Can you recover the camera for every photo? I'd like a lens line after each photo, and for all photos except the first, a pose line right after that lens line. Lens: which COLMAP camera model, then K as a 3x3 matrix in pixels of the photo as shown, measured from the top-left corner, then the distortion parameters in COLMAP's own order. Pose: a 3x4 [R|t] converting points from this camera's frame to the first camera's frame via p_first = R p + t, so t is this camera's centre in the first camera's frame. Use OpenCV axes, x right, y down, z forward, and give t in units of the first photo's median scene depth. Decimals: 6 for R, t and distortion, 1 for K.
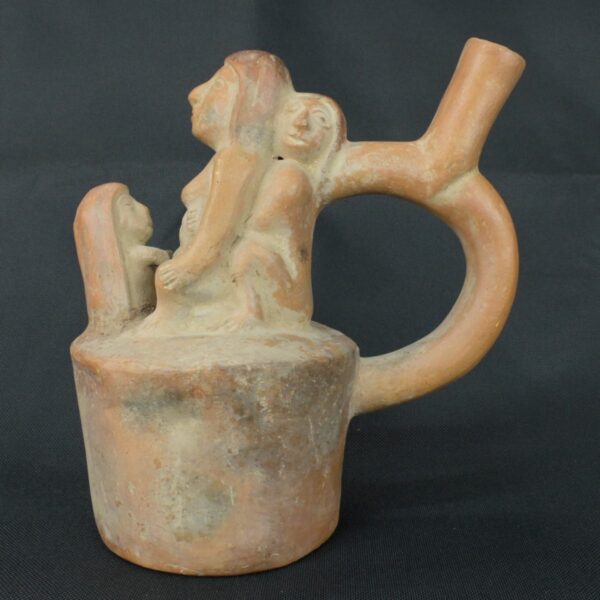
lens RADIAL K [[838.9, 0, 301.7], [0, 838.9, 302.4], [0, 0, 1]] dist [-0.005760, 0.000000]
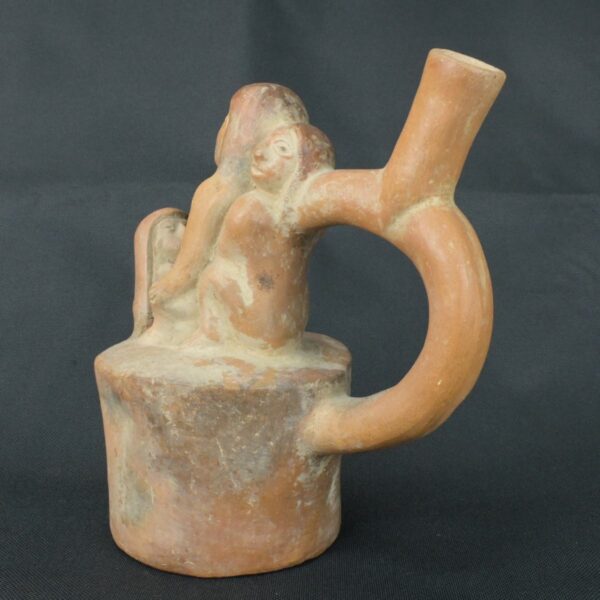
lens RADIAL K [[838.9, 0, 298.2], [0, 838.9, 300.3], [0, 0, 1]] dist [-0.005760, 0.000000]
pose [[0.734887, 0.093402, -0.671728, 0.726008], [-0.099860, 0.994578, 0.029045, -0.070612], [0.670798, 0.045734, 0.740229, 0.285359]]
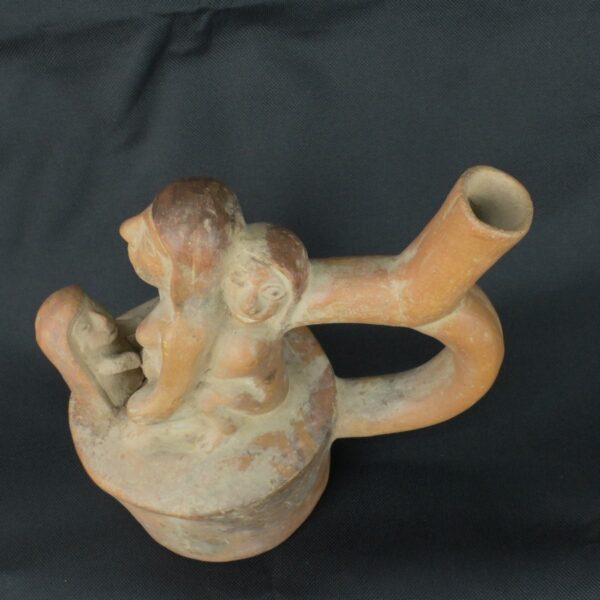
lens RADIAL K [[838.9, 0, 301.1], [0, 838.9, 297.9], [0, 0, 1]] dist [-0.005760, 0.000000]
pose [[0.992394, 0.017788, -0.121811, 0.157170], [0.077798, 0.676239, 0.732563, -0.846302], [0.095404, -0.736468, 0.669711, 0.425885]]
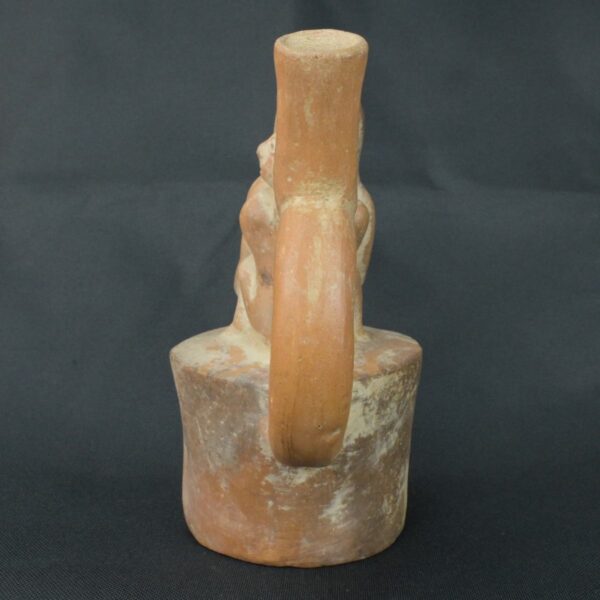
lens RADIAL K [[838.9, 0, 300.2], [0, 838.9, 301.9], [0, 0, 1]] dist [-0.005760, 0.000000]
pose [[-0.010381, 0.145602, -0.989289, 1.034514], [-0.155758, 0.977031, 0.145433, -0.188069], [0.987741, 0.155599, 0.012536, 1.052590]]
